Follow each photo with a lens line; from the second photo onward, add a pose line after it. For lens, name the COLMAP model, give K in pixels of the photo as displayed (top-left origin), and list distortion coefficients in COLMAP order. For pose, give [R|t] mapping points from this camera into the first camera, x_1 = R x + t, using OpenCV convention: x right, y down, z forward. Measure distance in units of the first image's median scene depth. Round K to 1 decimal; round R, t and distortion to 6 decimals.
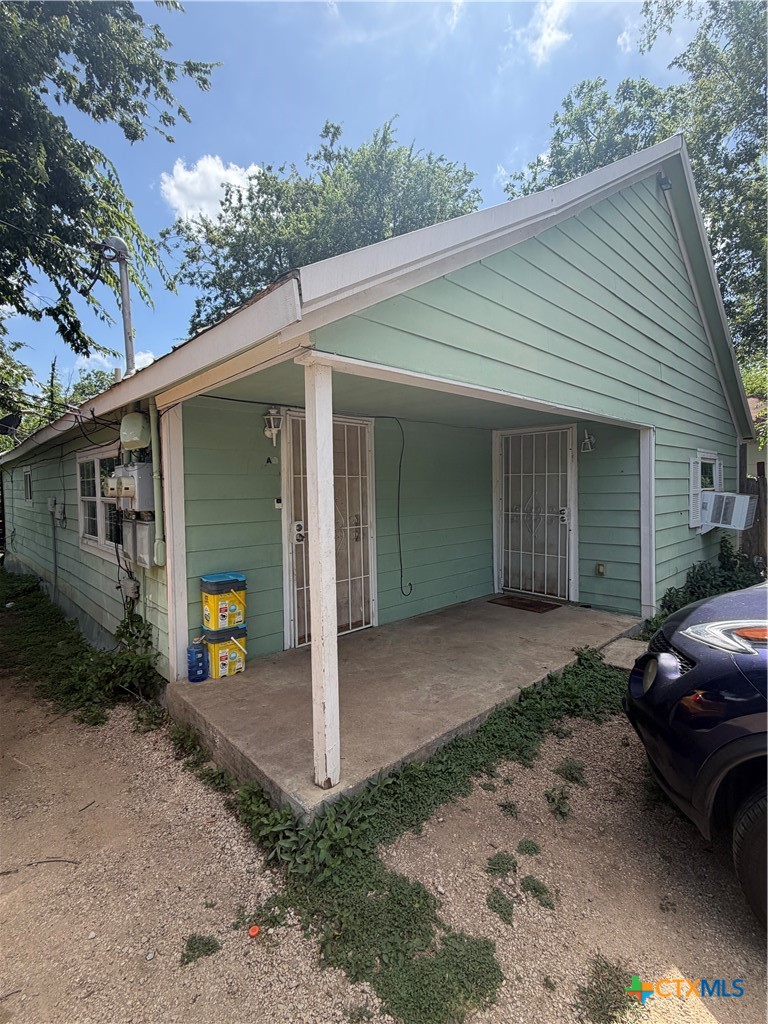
lens RADIAL K [[470.6, 0, 384.6], [0, 470.6, 507.9], [0, 0, 1]] dist [0.005206, 0.000783]
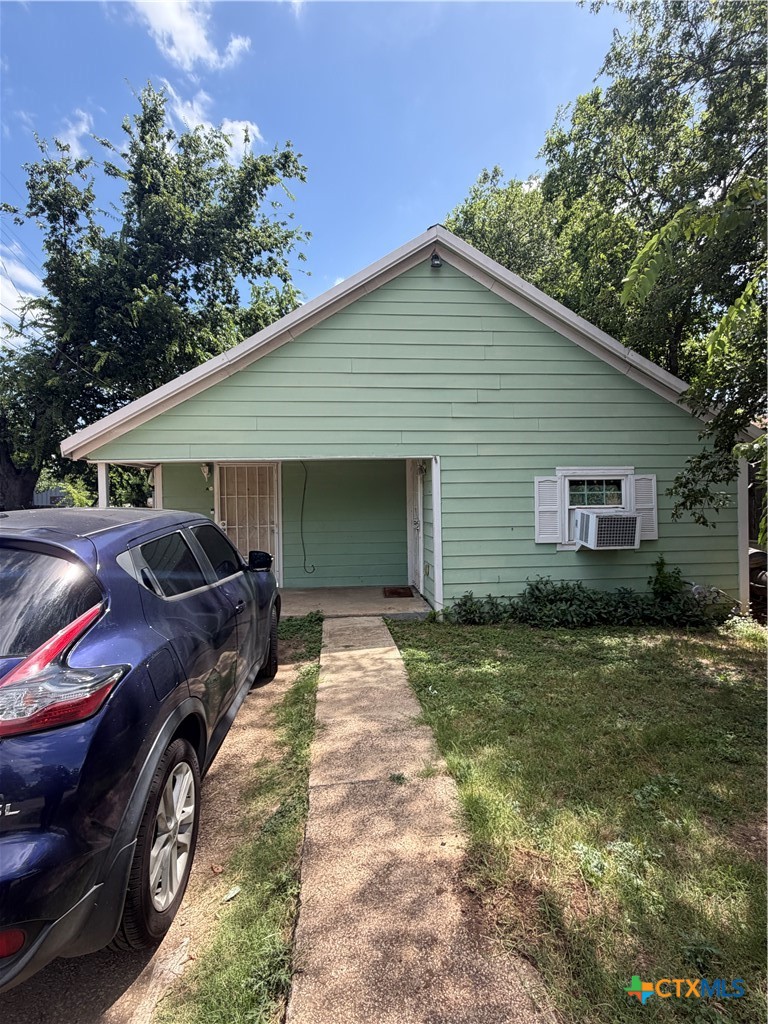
lens RADIAL K [[470.6, 0, 384.7], [0, 470.6, 512.1], [0, 0, 1]] dist [0.005206, 0.000783]
pose [[0.772200, 0.027229, -0.634796, 1.255305], [-0.026186, 0.999596, 0.011023, -0.036670], [0.634840, 0.008111, 0.772601, -0.027233]]
